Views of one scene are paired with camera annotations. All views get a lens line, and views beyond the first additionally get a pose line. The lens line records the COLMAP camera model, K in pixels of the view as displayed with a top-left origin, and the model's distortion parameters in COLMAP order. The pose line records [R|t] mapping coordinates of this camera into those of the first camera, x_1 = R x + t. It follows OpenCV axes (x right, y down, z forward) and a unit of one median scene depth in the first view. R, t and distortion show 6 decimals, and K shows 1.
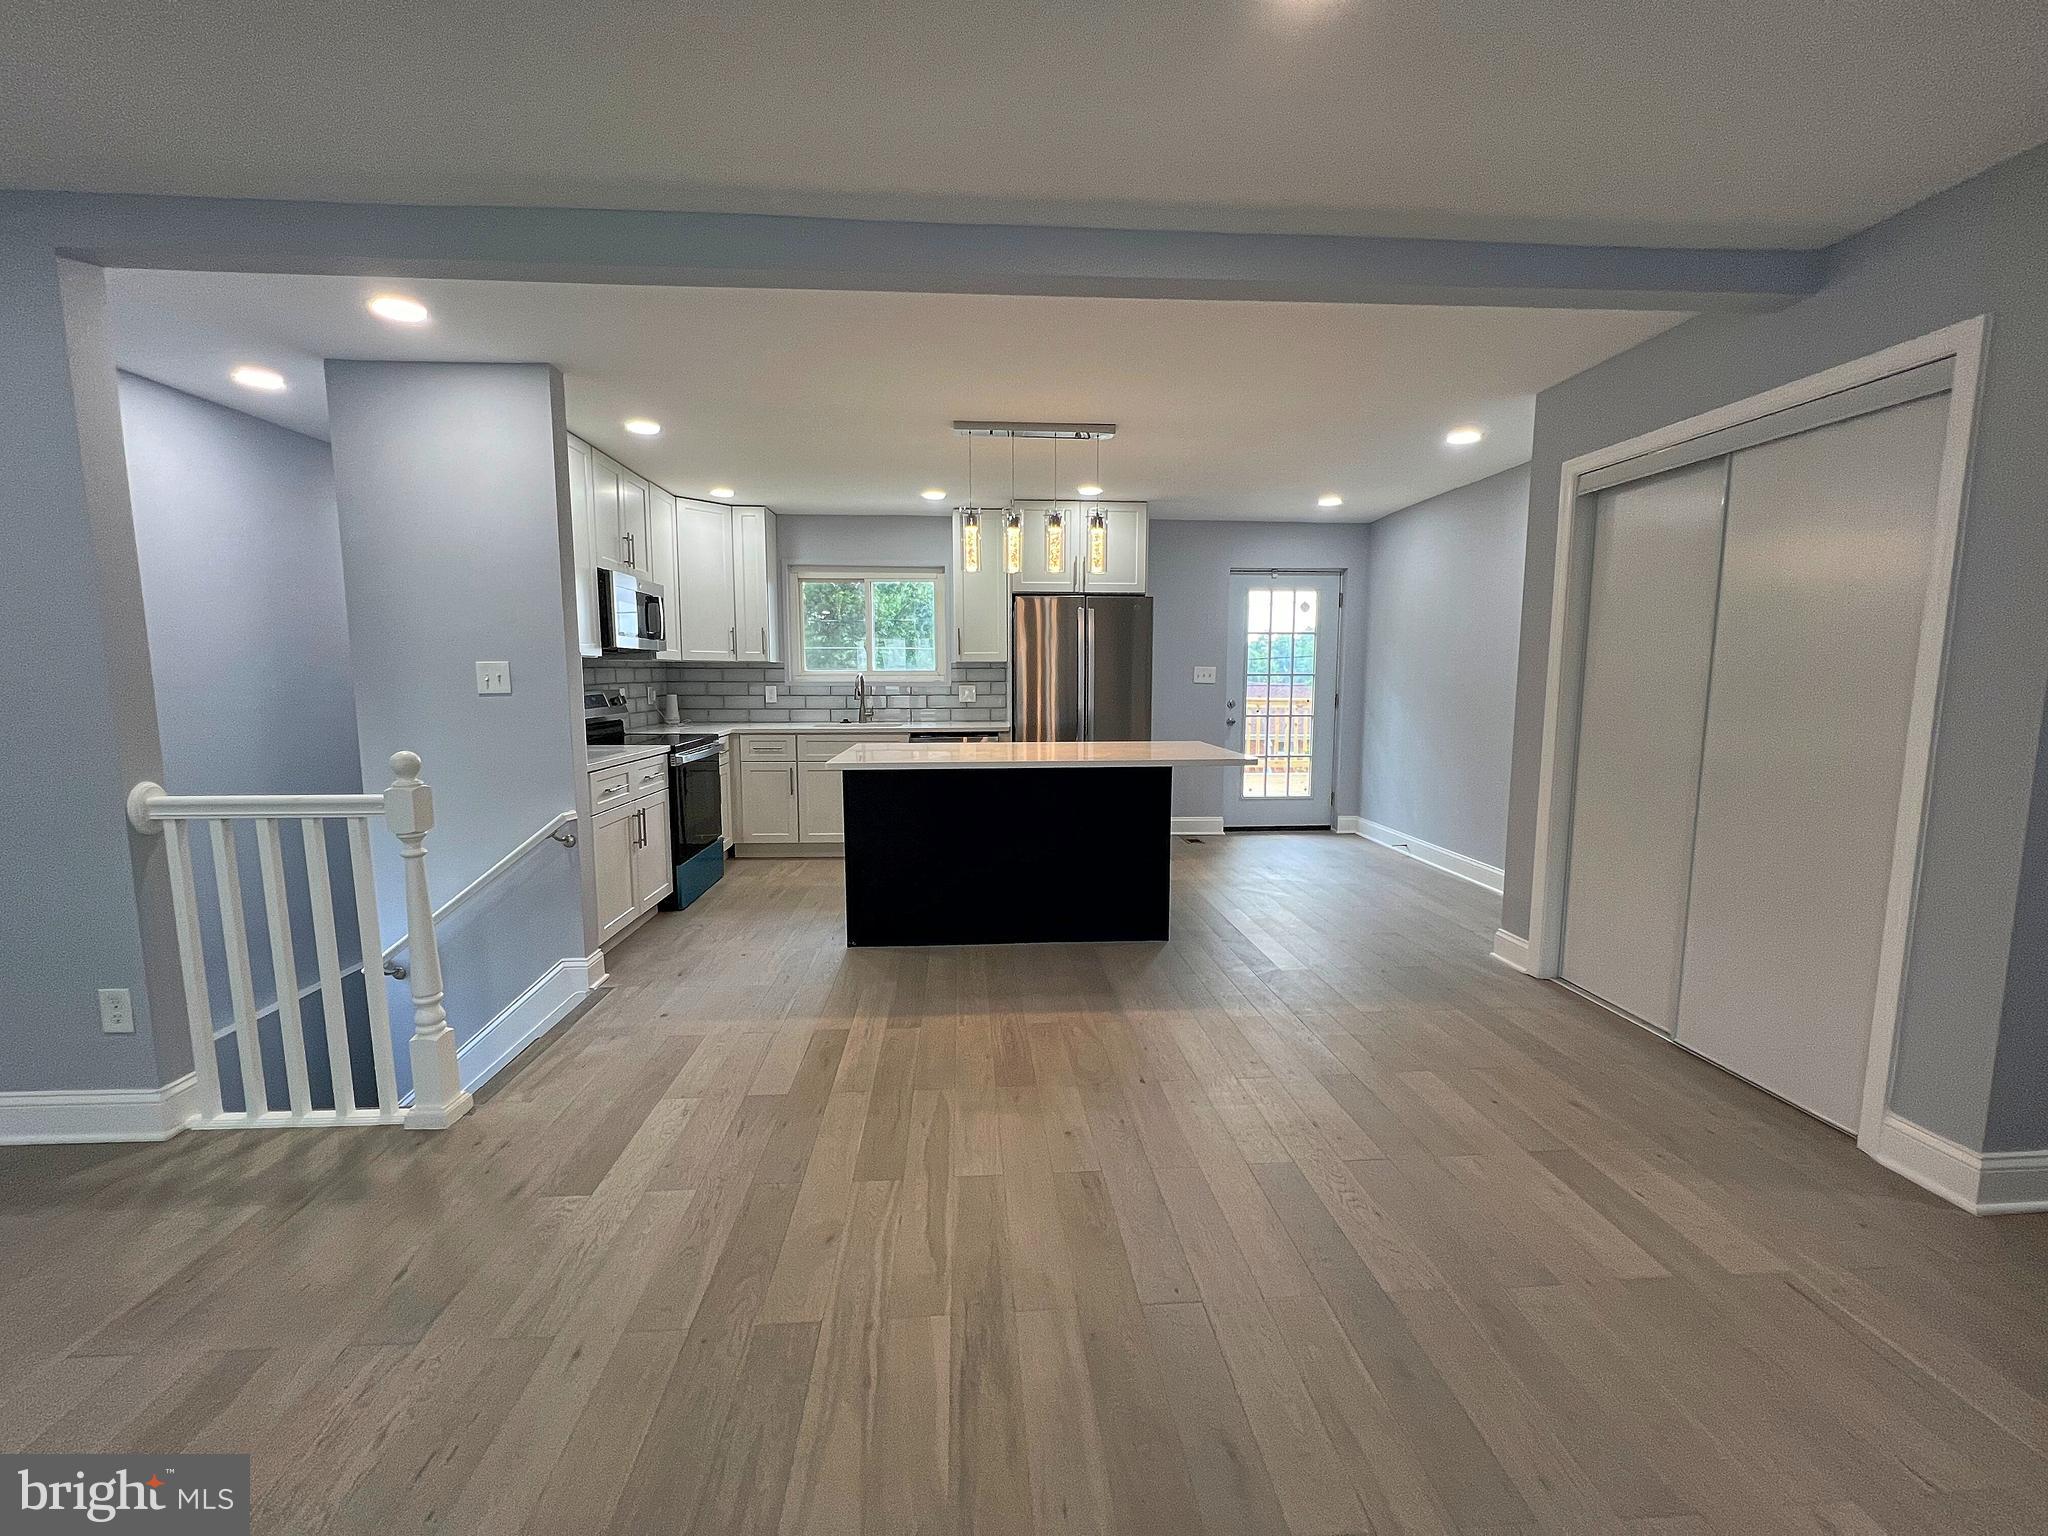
lens RADIAL K [[816.4, 0, 1016.4], [0, 816.4, 765.0], [0, 0, 1]] dist [-0.001245, 0.000207]
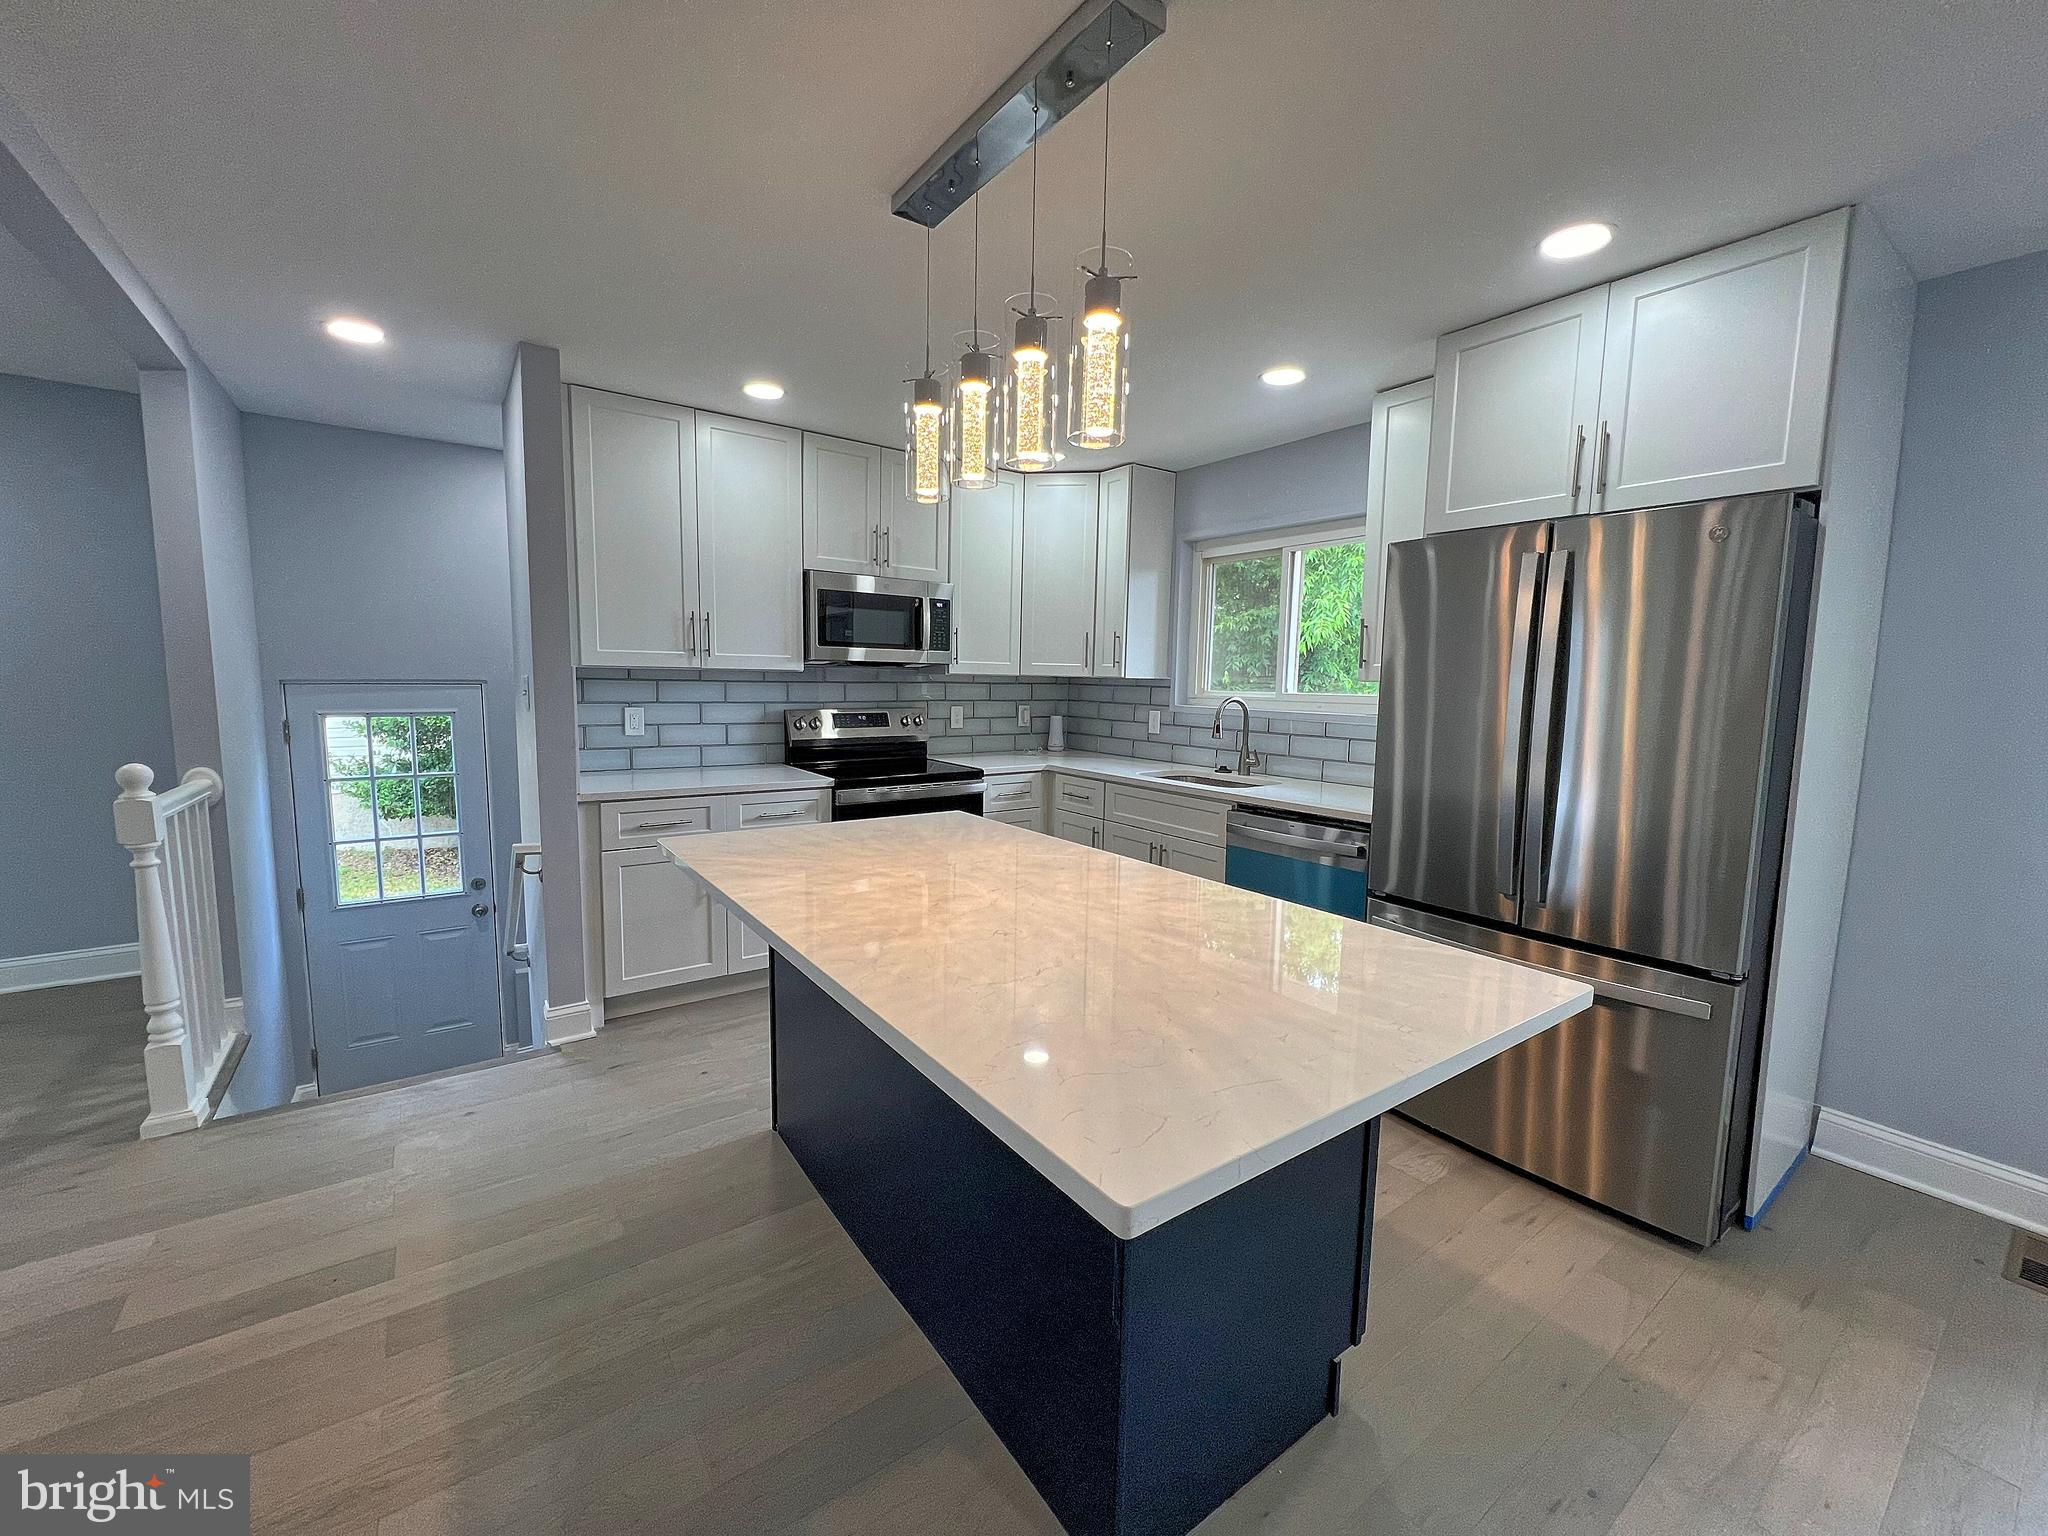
lens RADIAL K [[816.4, 0, 1016.4], [0, 816.4, 765.0], [0, 0, 1]] dist [-0.001245, 0.000207]
pose [[0.529033, 0.101352, -0.842527, 0.280658], [-0.113421, 0.992379, 0.048160, -0.076914], [0.840987, 0.070082, 0.536497, 0.557738]]
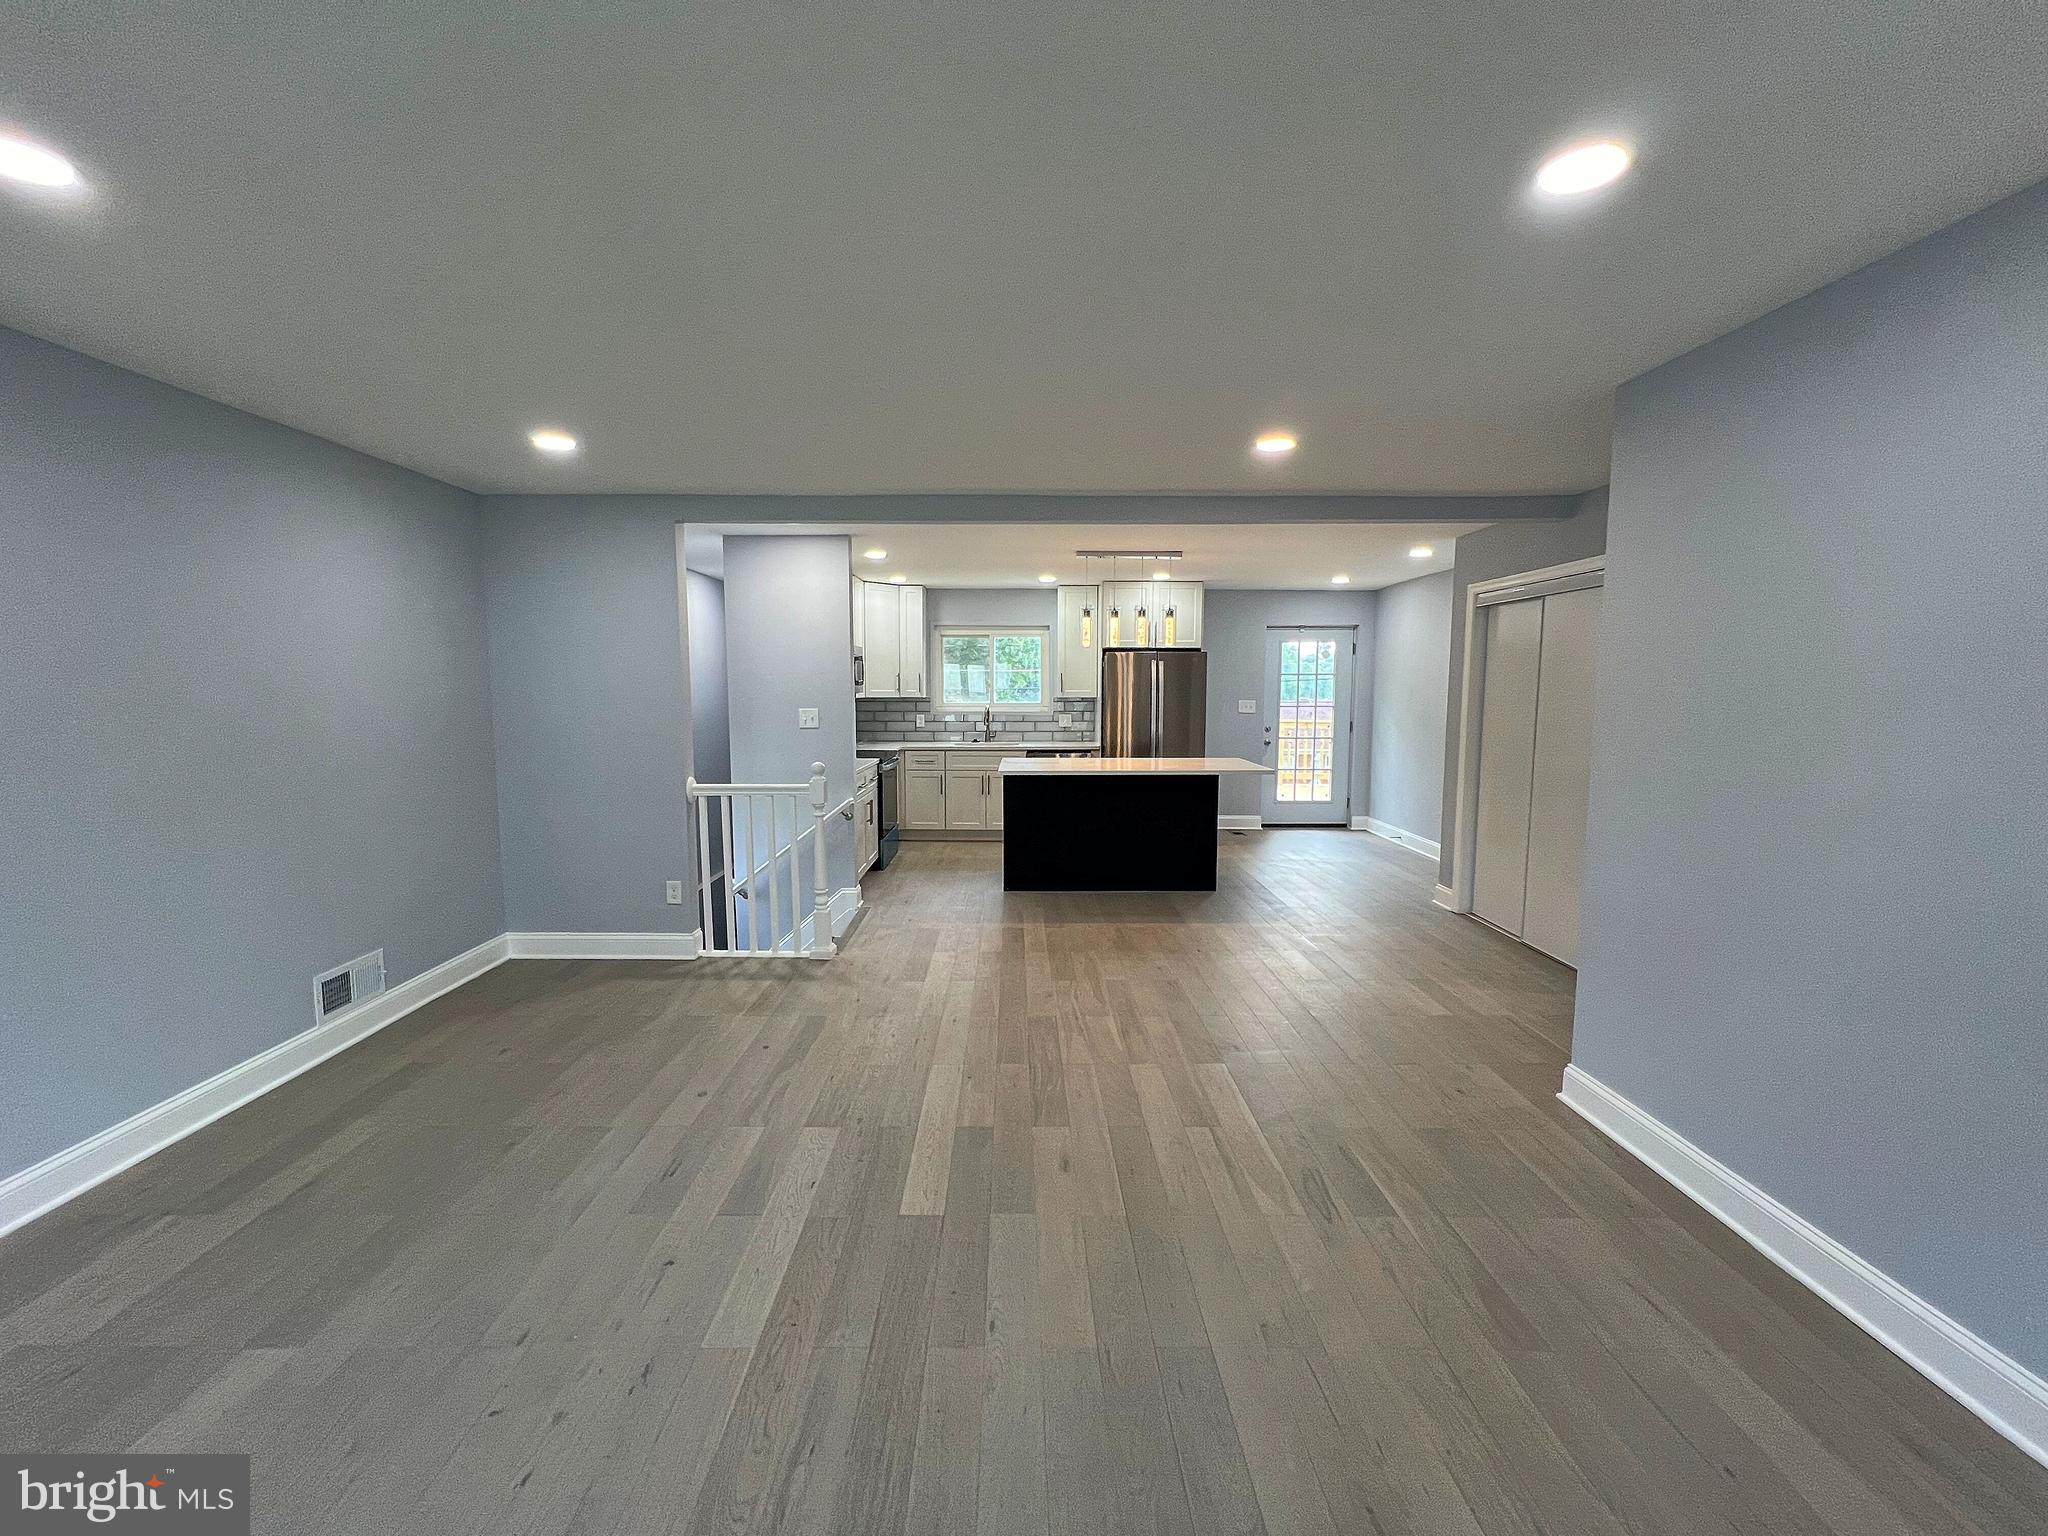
lens RADIAL K [[816.4, 0, 1016.4], [0, 816.4, 765.0], [0, 0, 1]] dist [-0.001245, 0.000207]
pose [[0.997925, 0.007082, -0.063994, -0.060568], [-0.008034, 0.999861, -0.014632, 0.005844], [0.063881, 0.015116, 0.997843, -0.372230]]
